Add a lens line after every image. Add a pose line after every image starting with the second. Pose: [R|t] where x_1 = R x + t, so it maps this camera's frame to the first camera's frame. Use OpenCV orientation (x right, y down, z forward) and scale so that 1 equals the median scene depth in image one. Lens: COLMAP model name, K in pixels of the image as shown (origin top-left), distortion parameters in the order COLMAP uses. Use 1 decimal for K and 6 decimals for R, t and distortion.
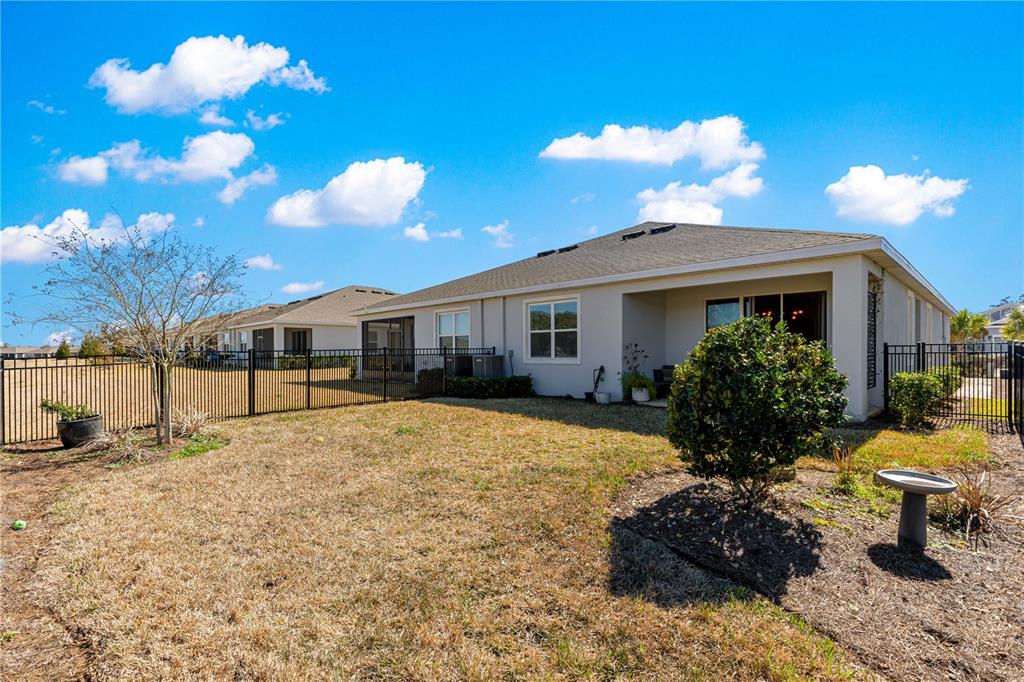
lens RADIAL K [[463.5, 0, 509.3], [0, 463.5, 346.6], [0, 0, 1]] dist [0.004238, -0.000730]
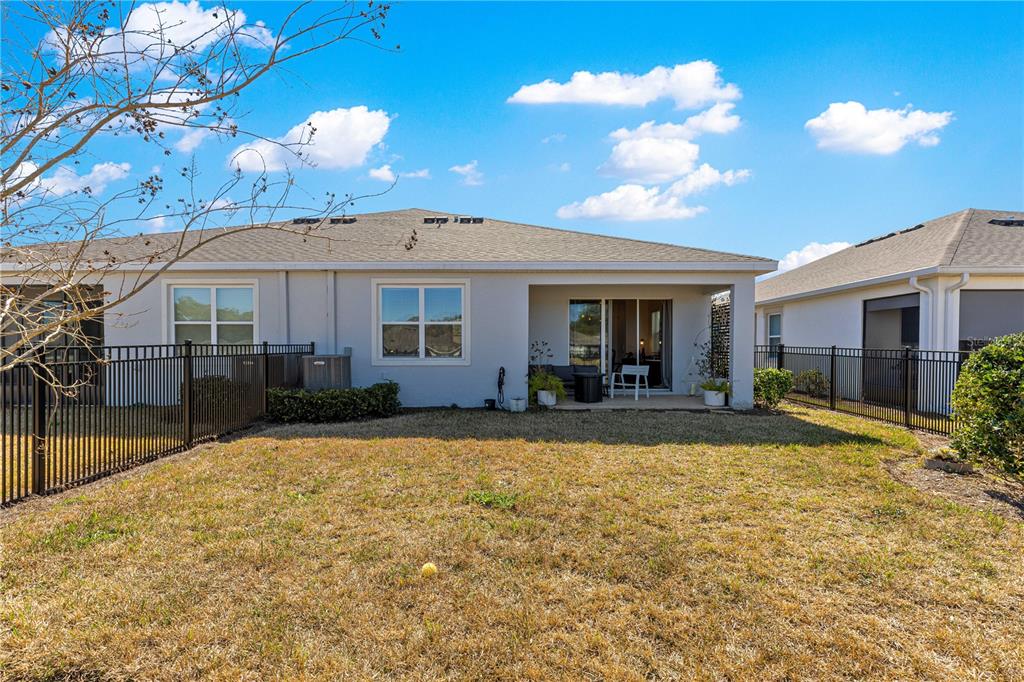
lens RADIAL K [[463.5, 0, 513.0], [0, 463.5, 345.3], [0, 0, 1]] dist [0.004238, -0.000730]
pose [[0.705596, 0.008163, 0.708567, -0.369039], [-0.009604, 0.999952, -0.001956, 0.003407], [-0.708549, -0.005425, 0.705641, 0.368072]]
